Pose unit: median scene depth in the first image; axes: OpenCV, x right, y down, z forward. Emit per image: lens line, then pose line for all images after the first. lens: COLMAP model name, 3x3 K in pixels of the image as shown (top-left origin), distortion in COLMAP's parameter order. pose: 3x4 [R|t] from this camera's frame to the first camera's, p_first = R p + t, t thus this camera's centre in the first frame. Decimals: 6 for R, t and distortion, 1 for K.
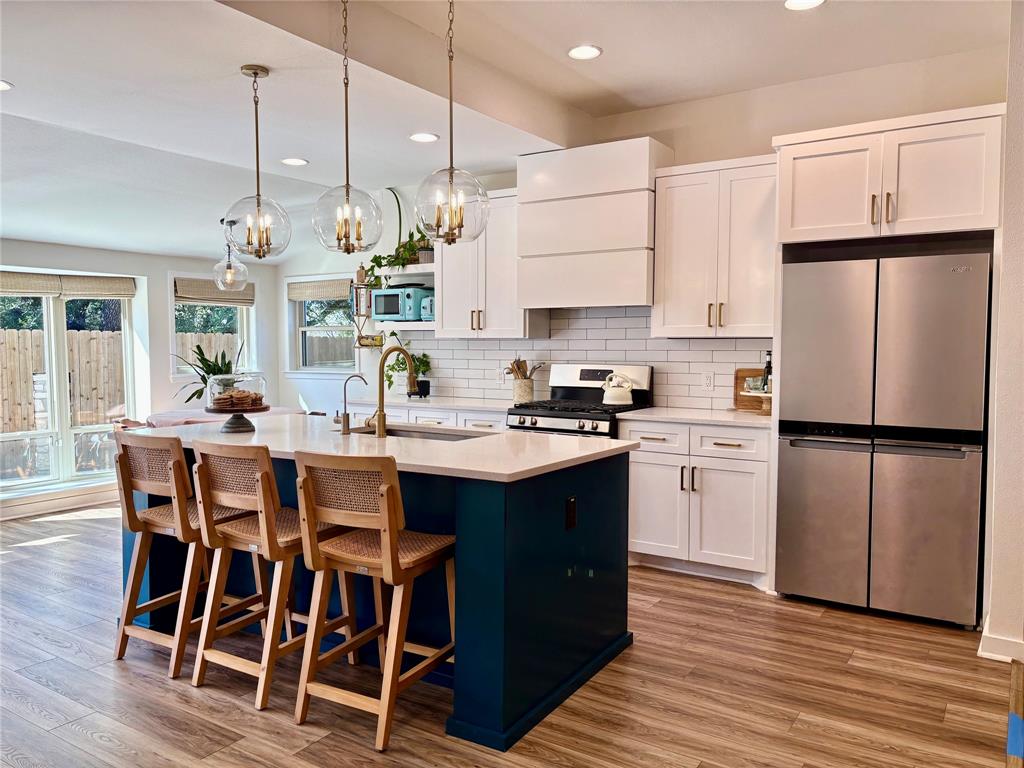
lens RADIAL K [[774.6, 0, 507.4], [0, 774.6, 386.4], [0, 0, 1]] dist [0.129722, -0.263555]
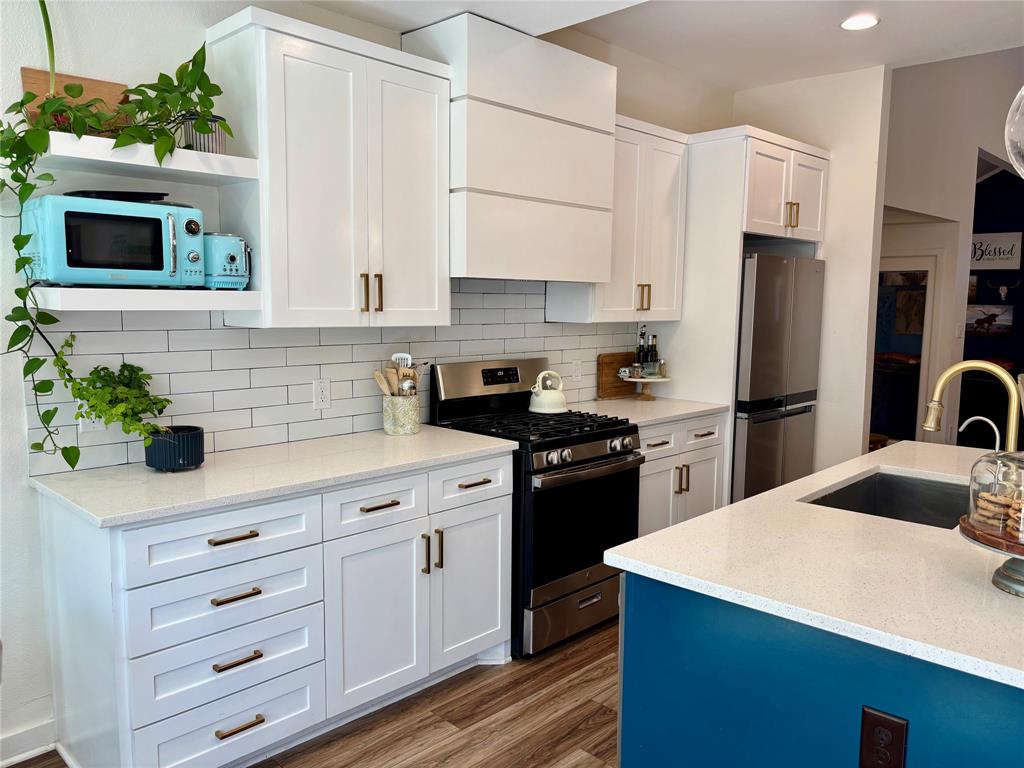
lens RADIAL K [[767.5, 0, 517.0], [0, 767.5, 386.4], [0, 0, 1]] dist [0.053477, -0.061733]
pose [[0.197315, -0.111645, 0.973962, -0.606071], [0.040538, 0.993573, 0.105681, -0.084342], [-0.979502, 0.018630, 0.200573, 0.915693]]
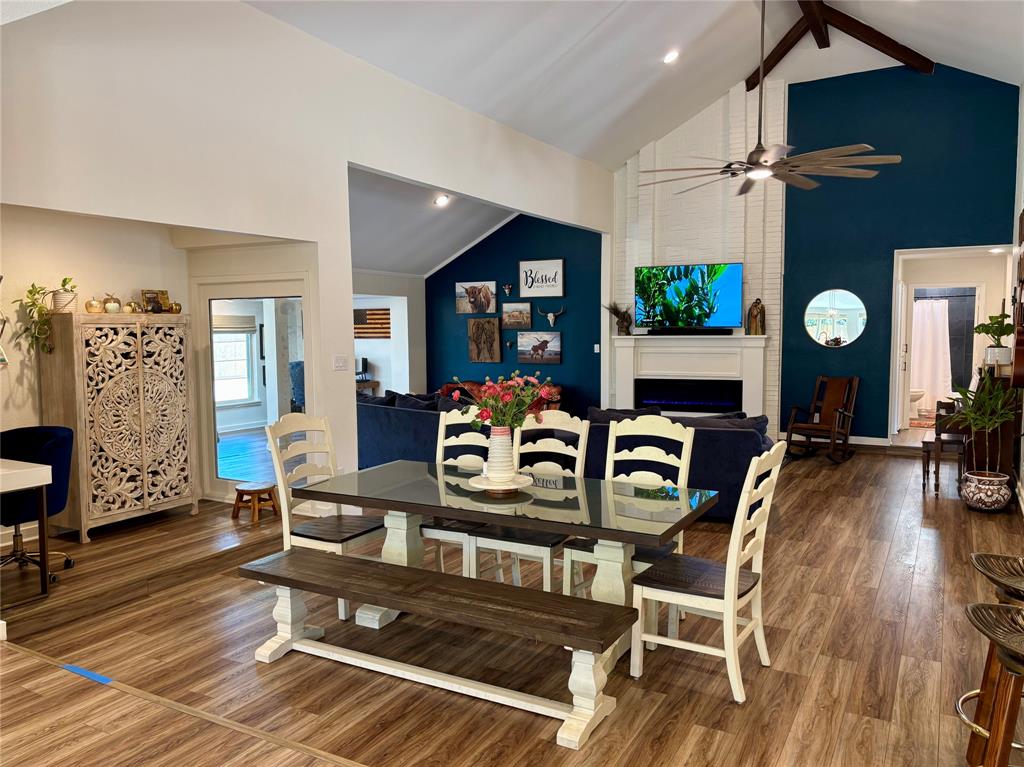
lens RADIAL K [[774.6, 0, 507.4], [0, 774.6, 385.9], [0, 0, 1]] dist [0.129722, -0.263555]
pose [[-0.058455, -0.074184, 0.995530, -0.367835], [0.060878, 0.995114, 0.077727, -0.047763], [-0.996432, 0.065150, -0.053653, 0.202438]]
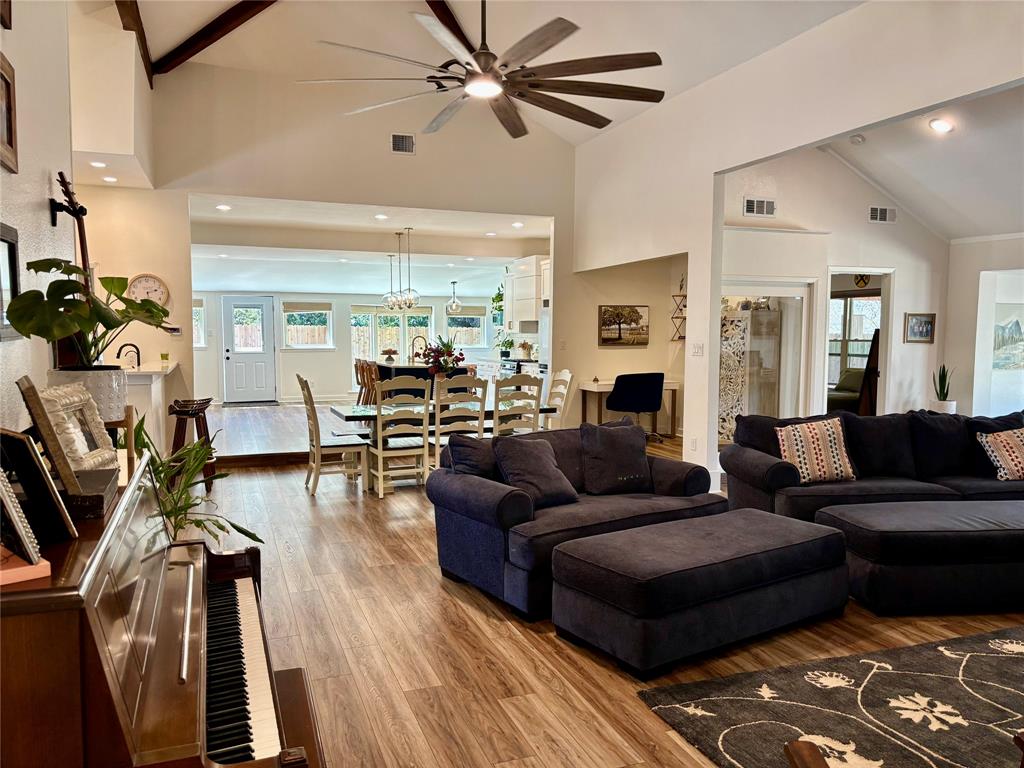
lens RADIAL K [[773.2, 0, 530.7], [0, 773.2, 402.9], [0, 0, 1]] dist [0.125152, 0.000347]
pose [[0.814414, 0.057790, -0.577400, 1.572346], [-0.036892, 0.998172, 0.047868, 0.042434], [0.579111, -0.017683, 0.815057, -1.039324]]
